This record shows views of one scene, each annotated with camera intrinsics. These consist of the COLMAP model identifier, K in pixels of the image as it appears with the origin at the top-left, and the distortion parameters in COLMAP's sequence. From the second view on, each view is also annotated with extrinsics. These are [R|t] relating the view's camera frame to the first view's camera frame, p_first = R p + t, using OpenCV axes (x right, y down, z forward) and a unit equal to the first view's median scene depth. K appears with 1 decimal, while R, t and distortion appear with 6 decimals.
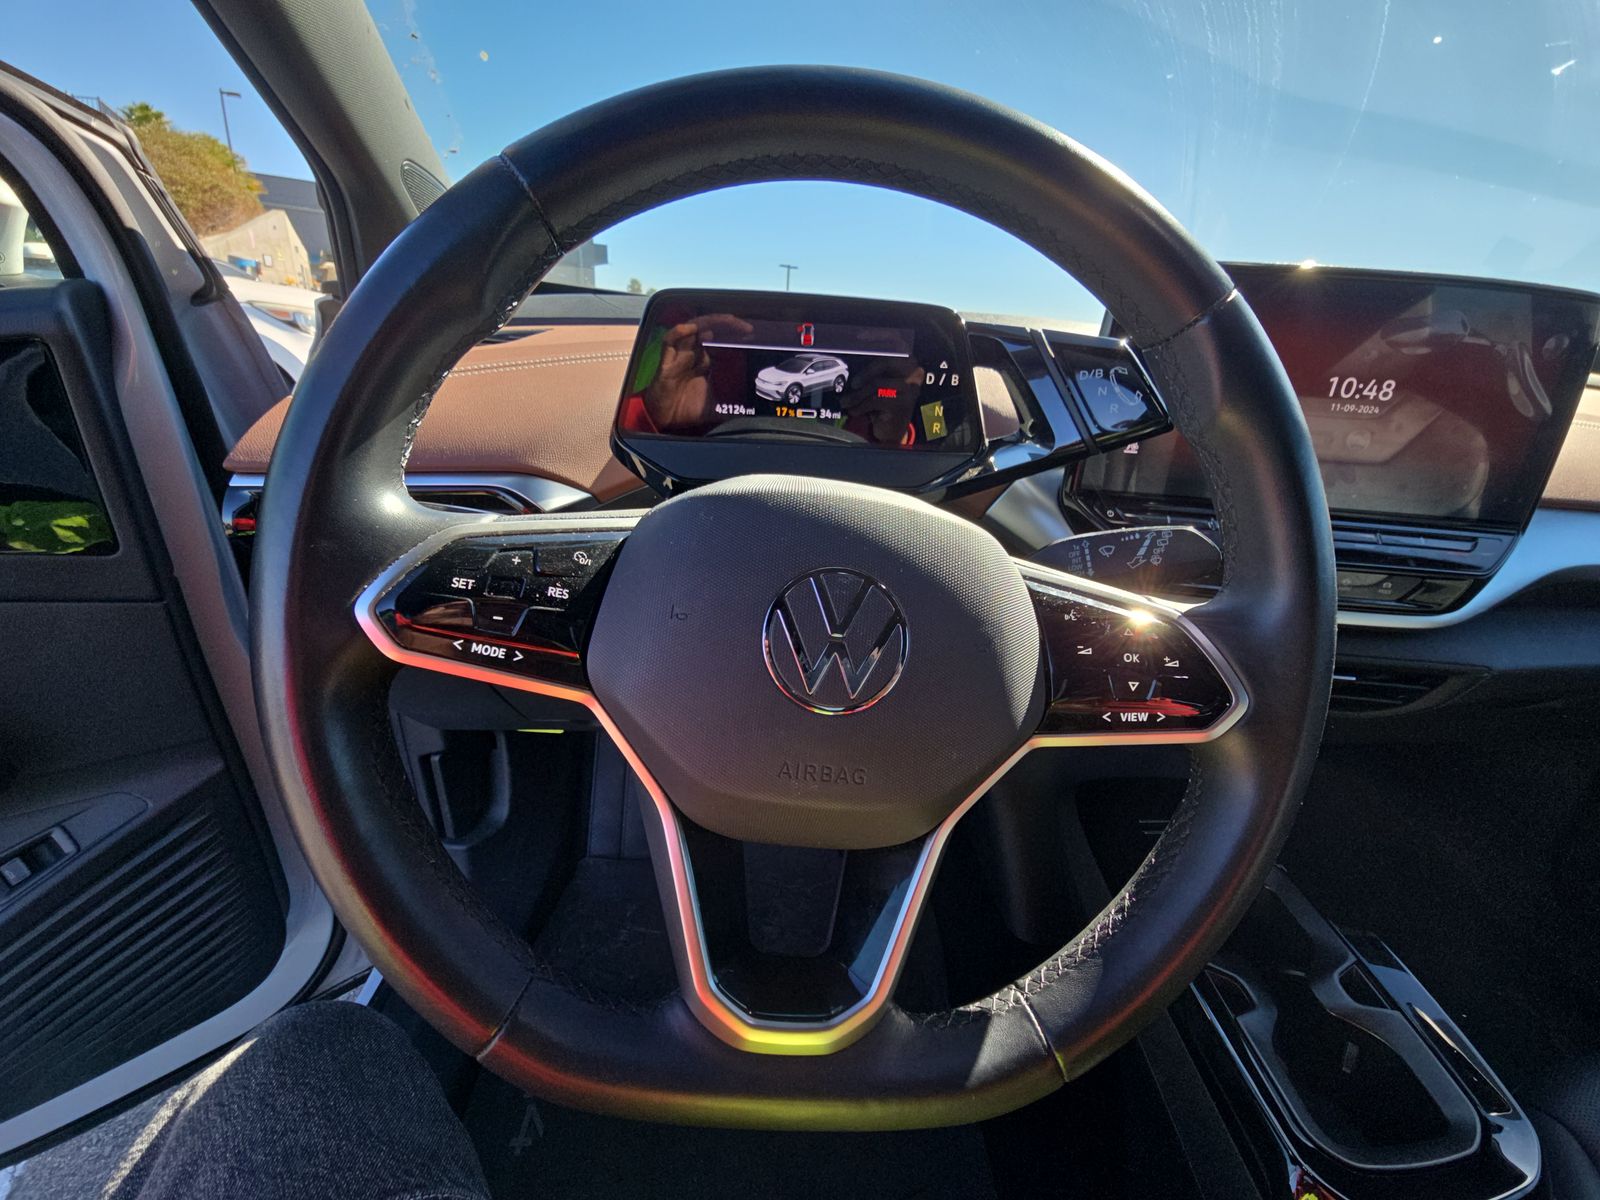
lens RADIAL K [[646.8, 0, 814.2], [0, 646.8, 601.1], [0, 0, 1]] dist [0.012540, -0.008046]
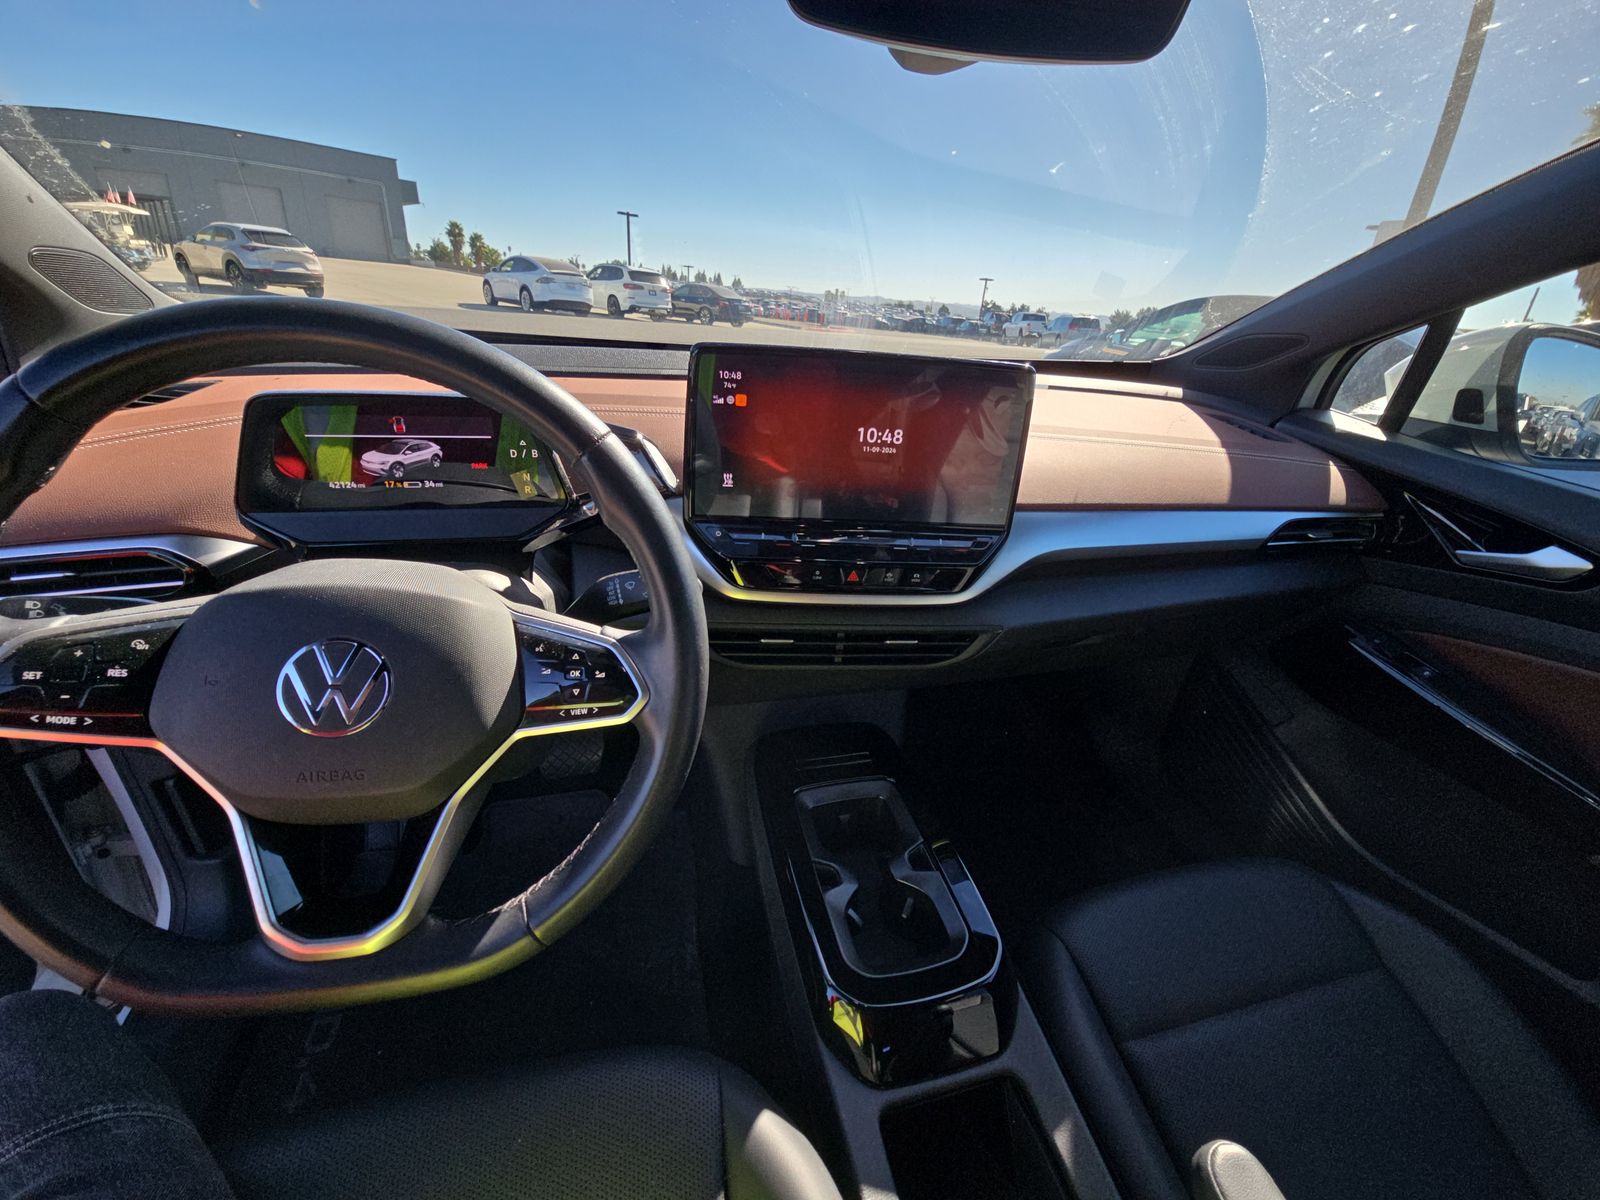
lens RADIAL K [[646.8, 0, 814.2], [0, 646.8, 601.1], [0, 0, 1]] dist [0.012540, -0.008046]
pose [[0.981420, -0.079403, 0.174671, 0.525260], [0.068603, 0.995390, 0.067031, -0.097278], [-0.179188, -0.053802, 0.982343, -0.398078]]
